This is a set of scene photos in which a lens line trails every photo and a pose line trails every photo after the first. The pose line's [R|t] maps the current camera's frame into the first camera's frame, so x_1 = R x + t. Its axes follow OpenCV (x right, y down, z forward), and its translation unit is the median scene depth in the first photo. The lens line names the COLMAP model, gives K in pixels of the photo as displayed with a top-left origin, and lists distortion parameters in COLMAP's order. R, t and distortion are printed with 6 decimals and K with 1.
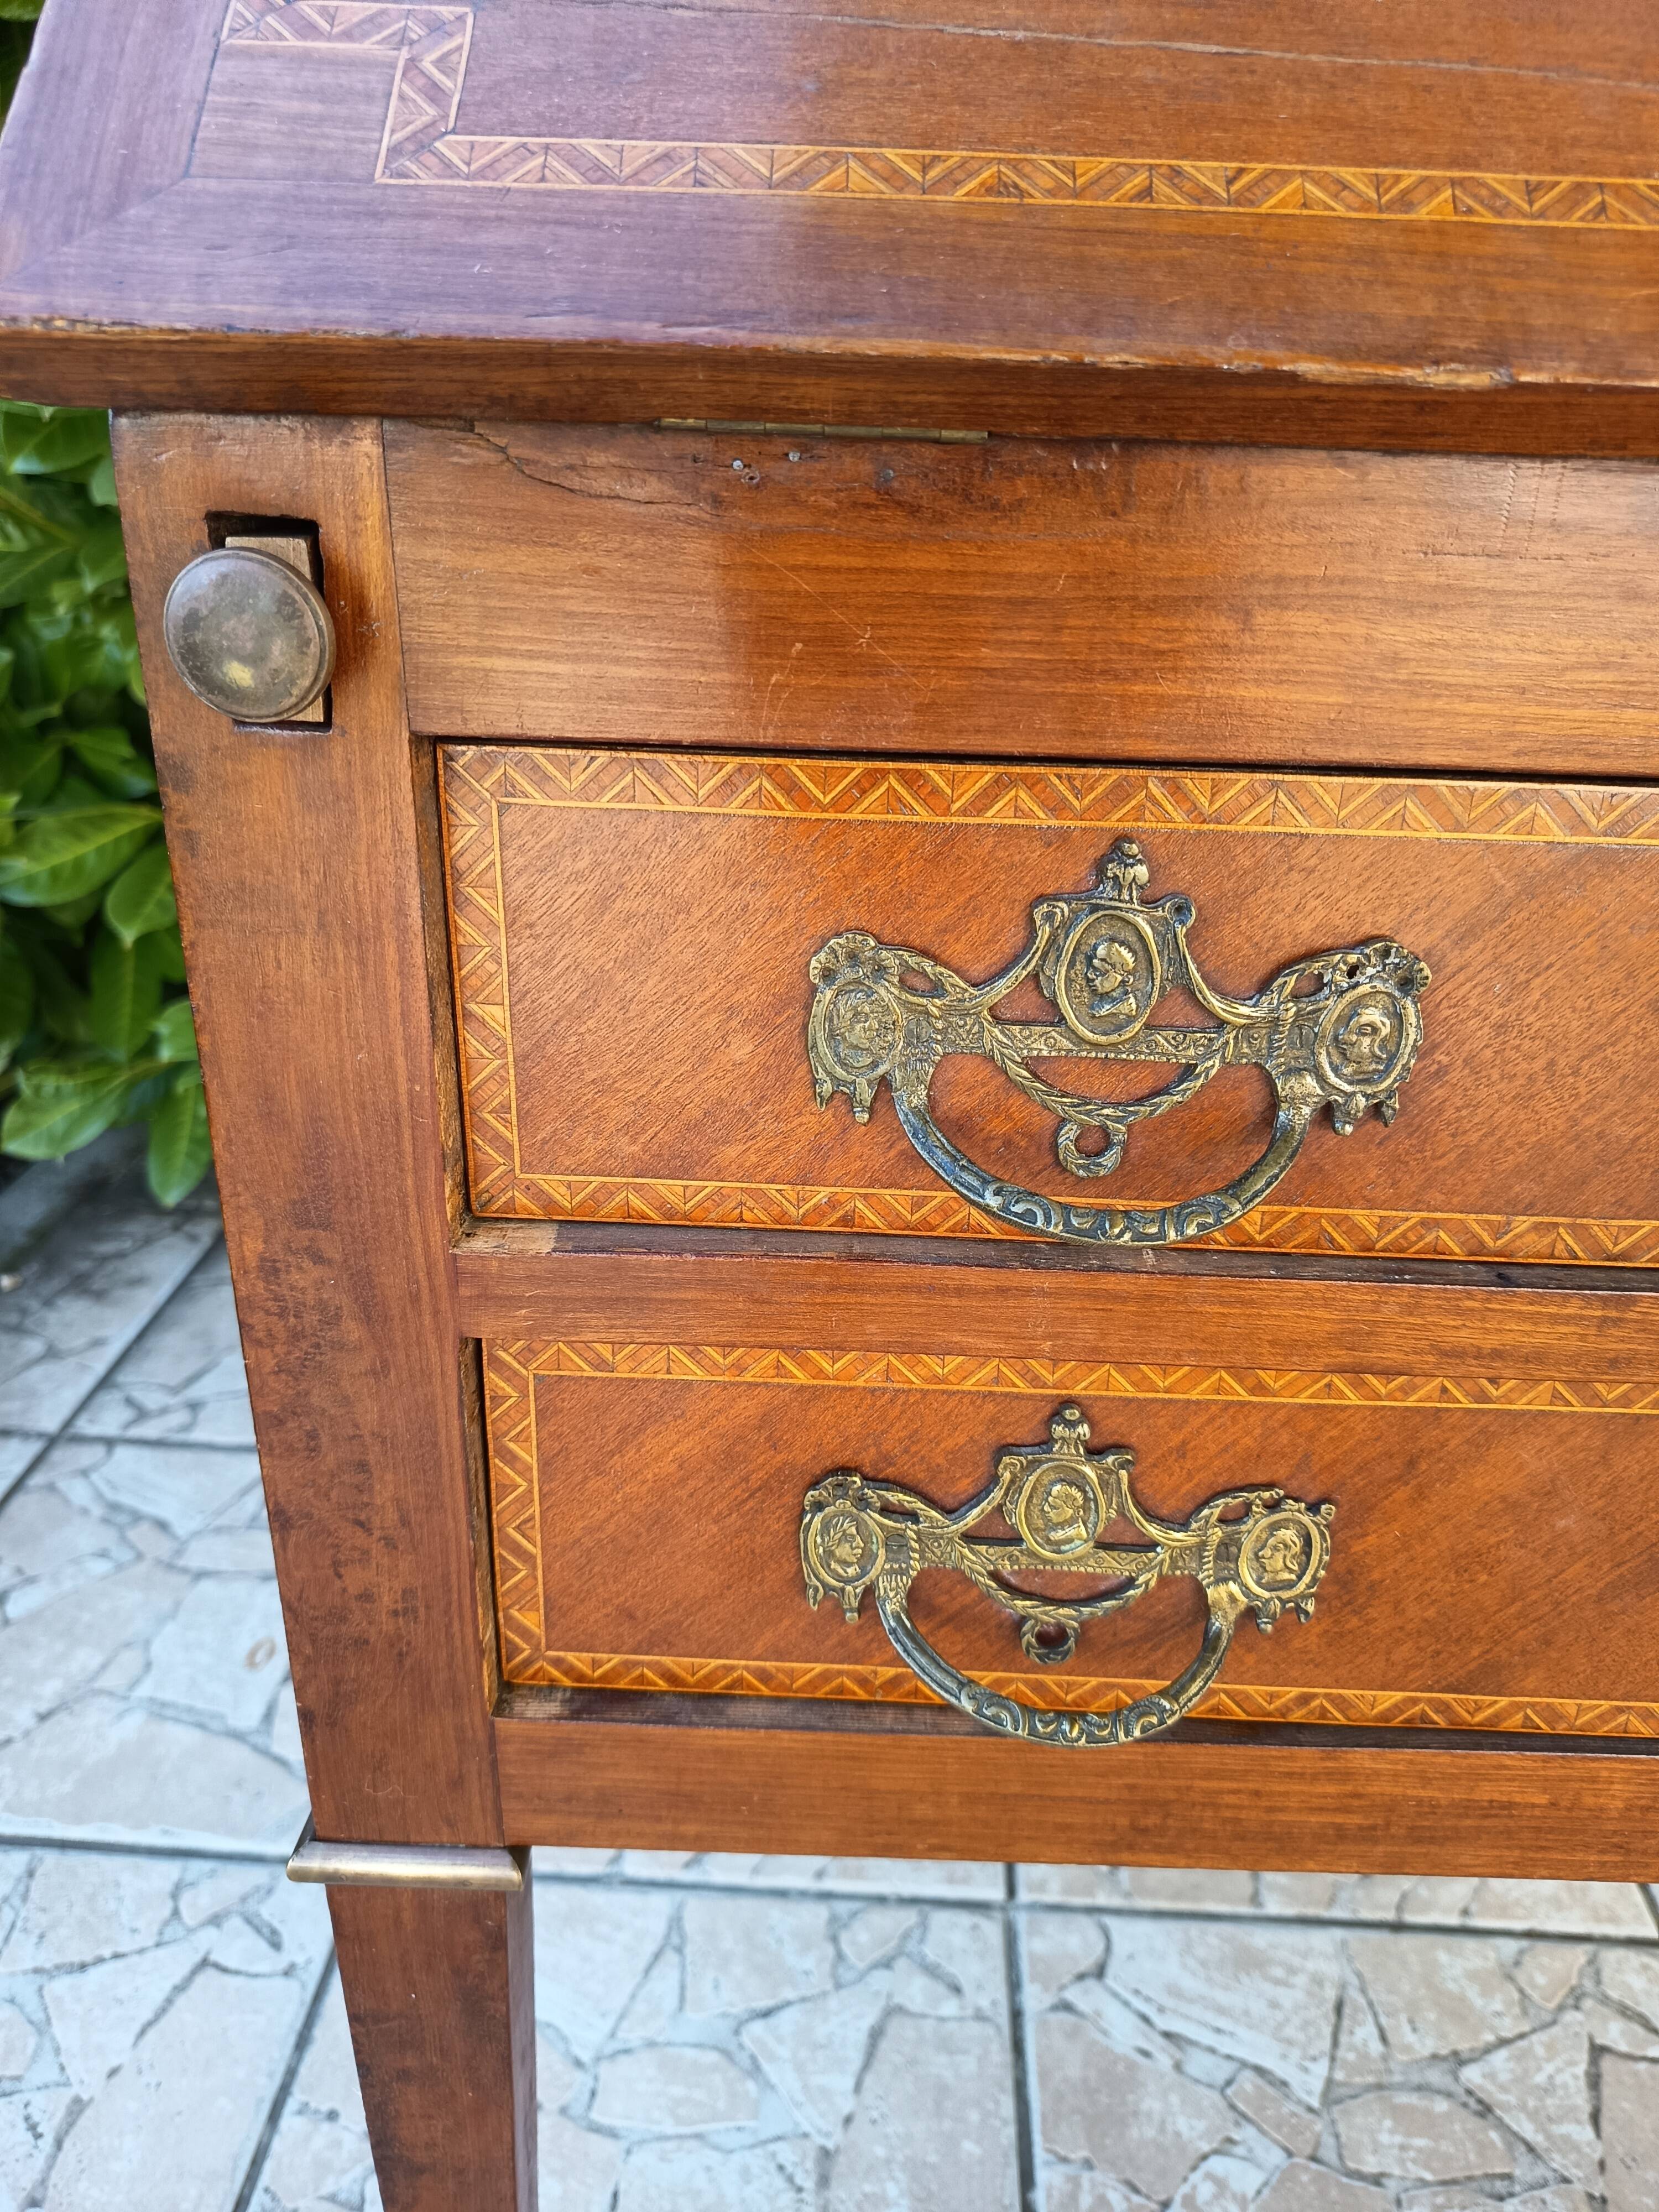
lens RADIAL K [[1603.9, 0, 822.7], [0, 1603.9, 1081.4], [0, 0, 1]] dist [-0.009874, -0.004108]
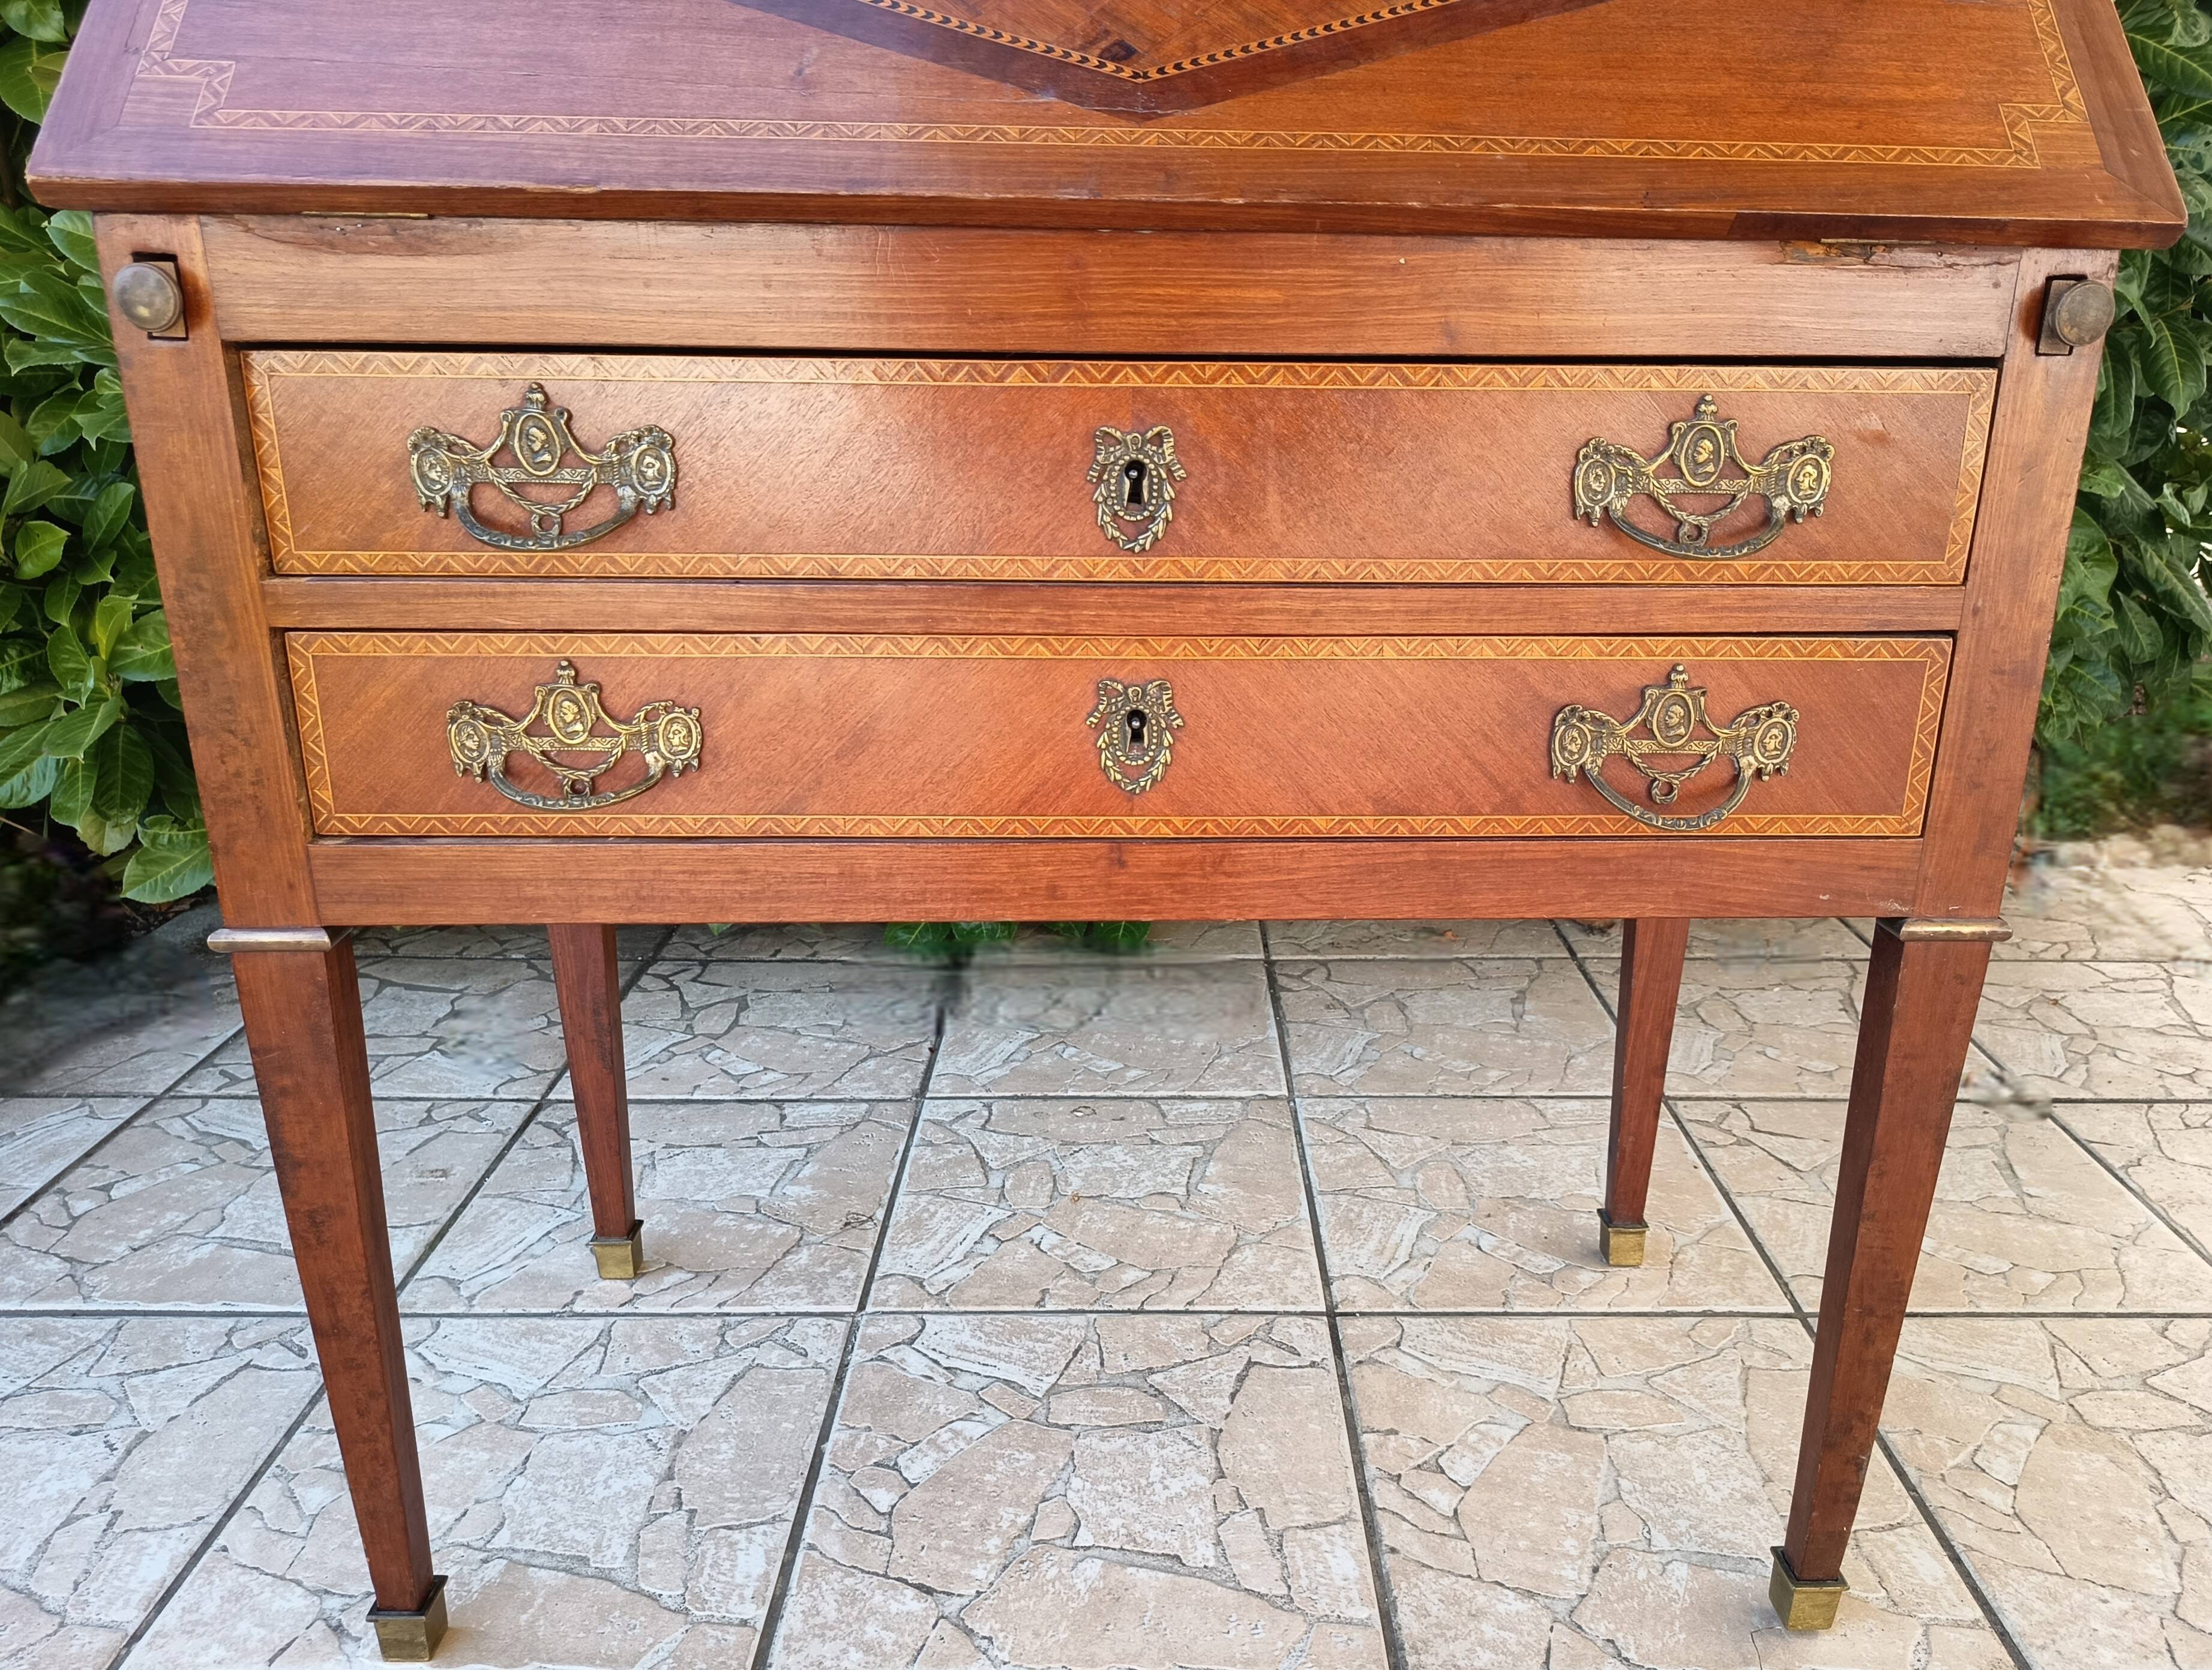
lens RADIAL K [[1710.9, 0, 1171.3], [0, 1710.9, 884.6], [0, 0, 1]] dist [0.025840, -0.033569]
pose [[0.997808, -0.038137, 0.054077, 0.353714], [0.042384, 0.995917, -0.079699, 0.305818], [-0.050817, 0.081817, 0.995351, -0.564560]]
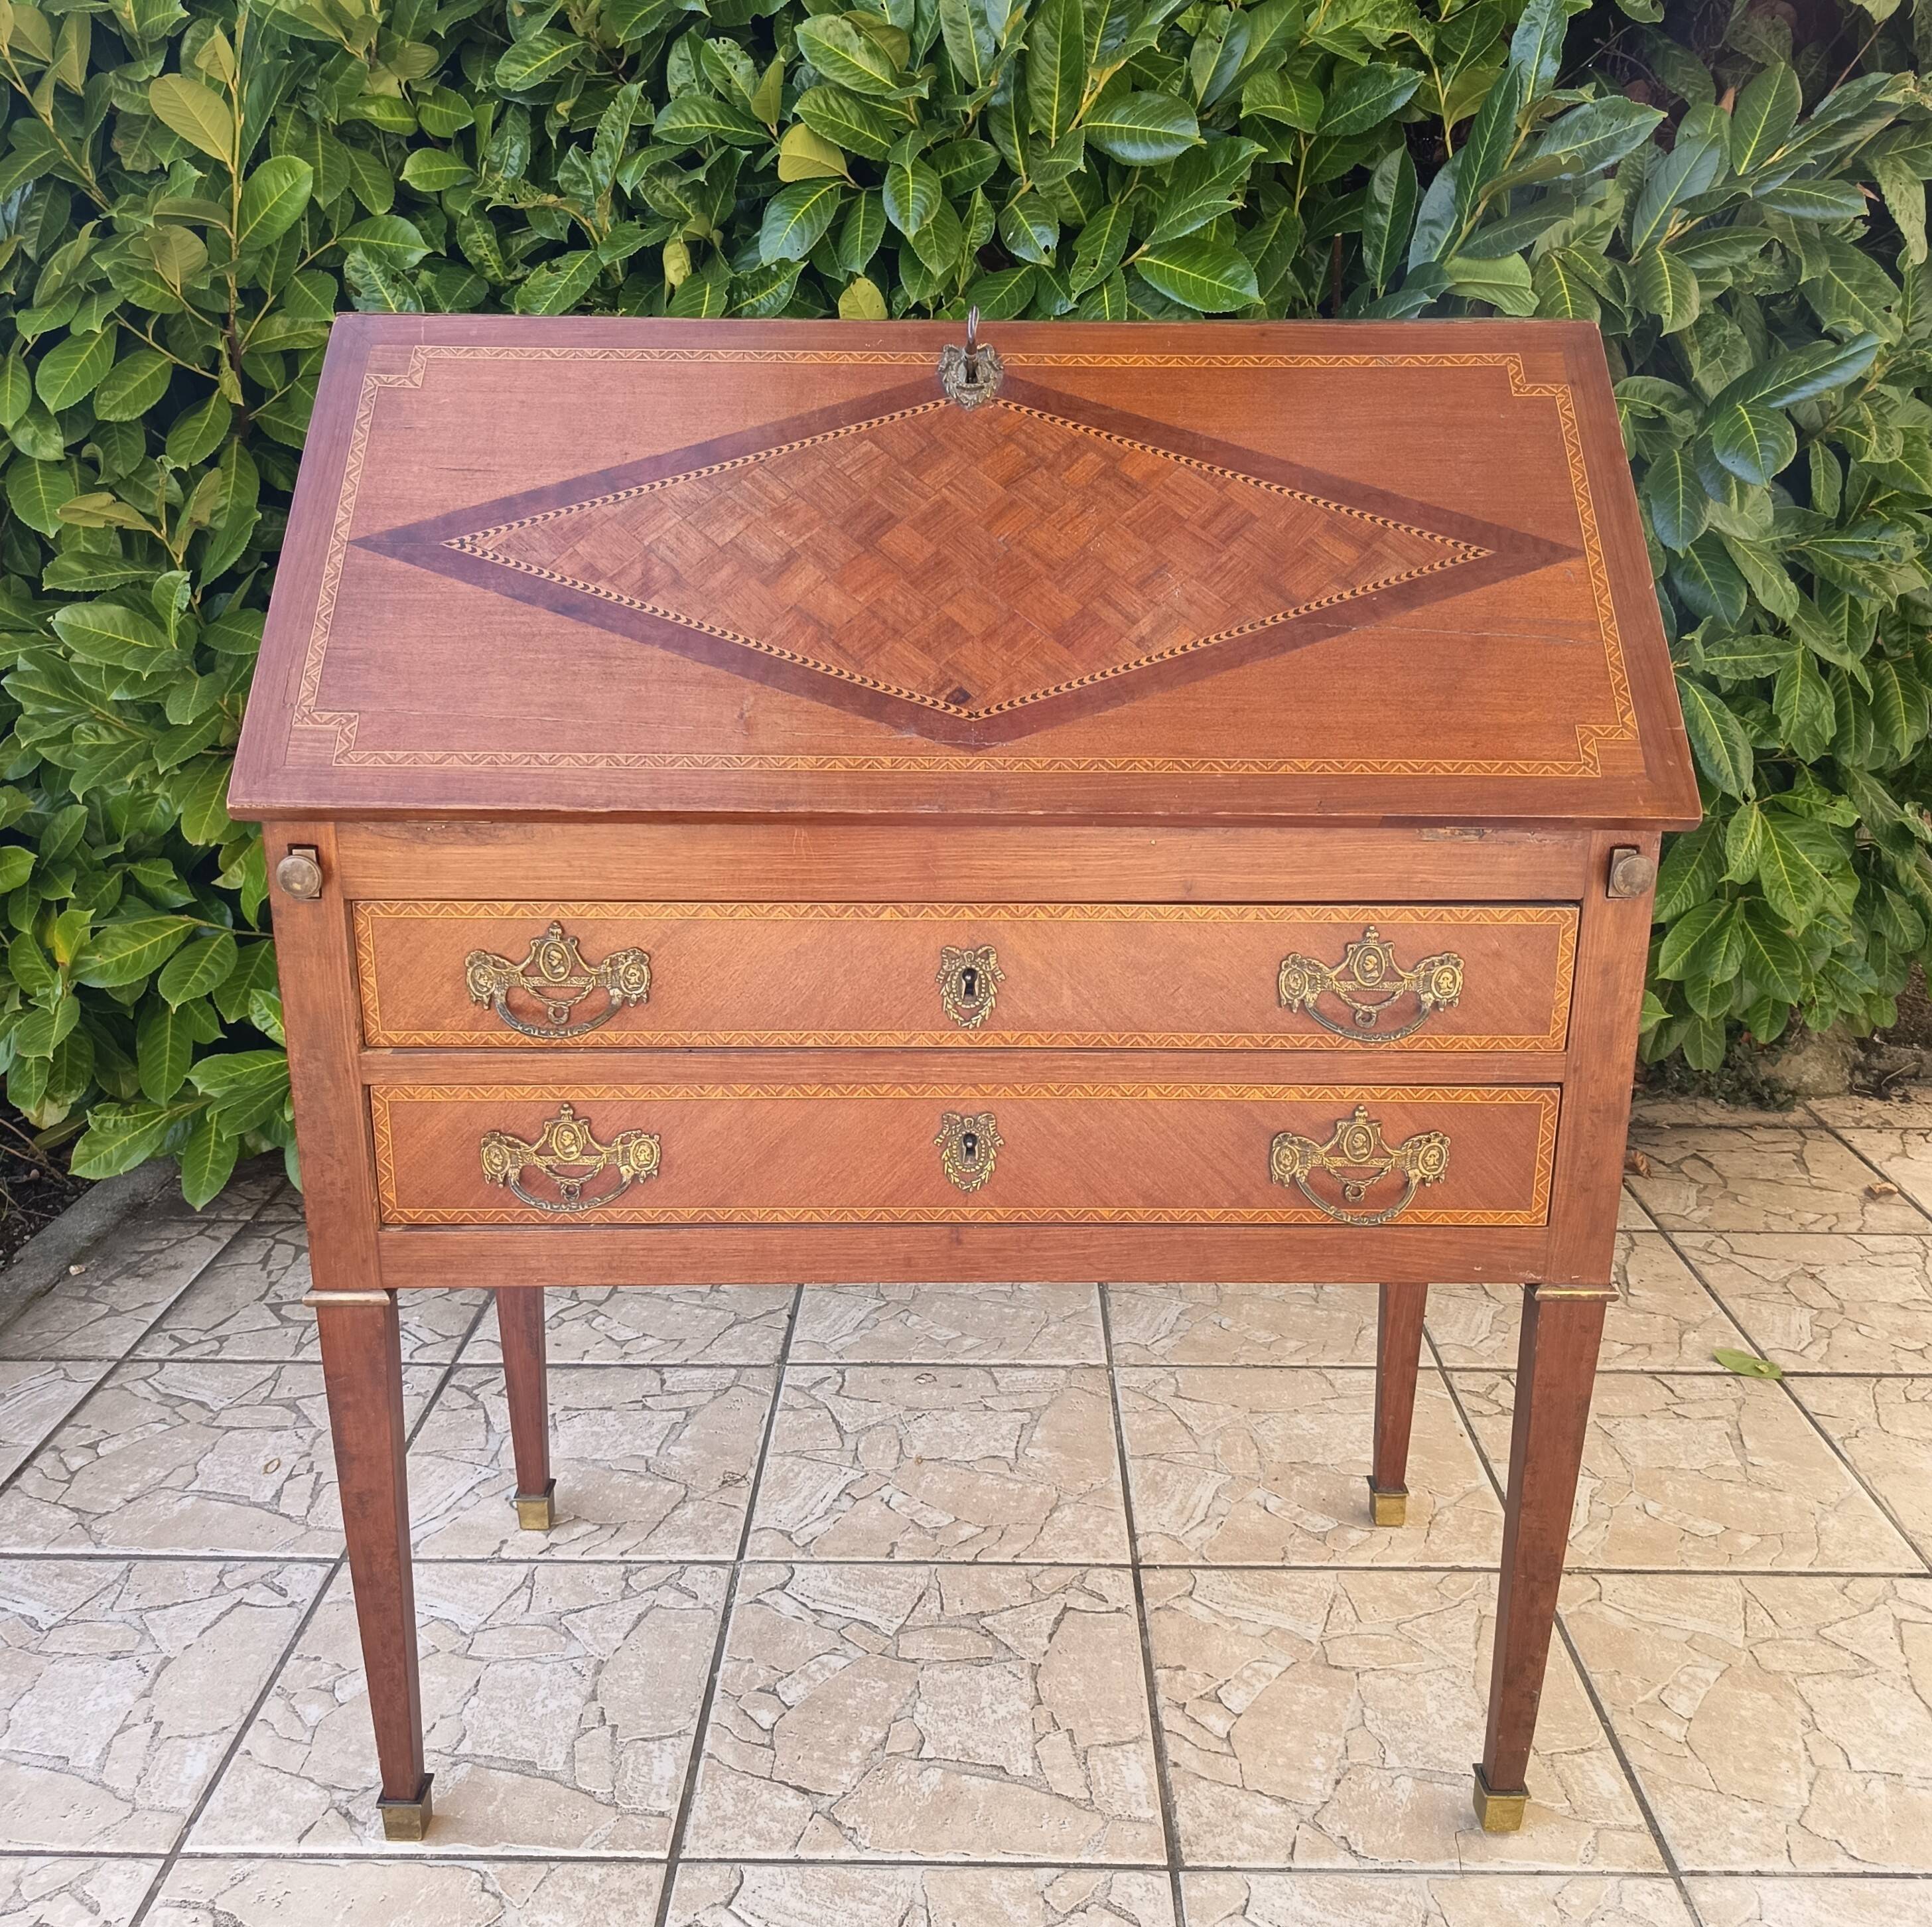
lens RADIAL K [[1898.5, 0, 973.0], [0, 1898.5, 964.8], [0, 0, 1]] dist [0.015716, 0.000000]
pose [[0.998899, -0.033828, 0.032506, 0.348425], [0.037653, 0.991399, -0.125343, 0.178550], [-0.027986, 0.126429, 0.991581, -1.123172]]
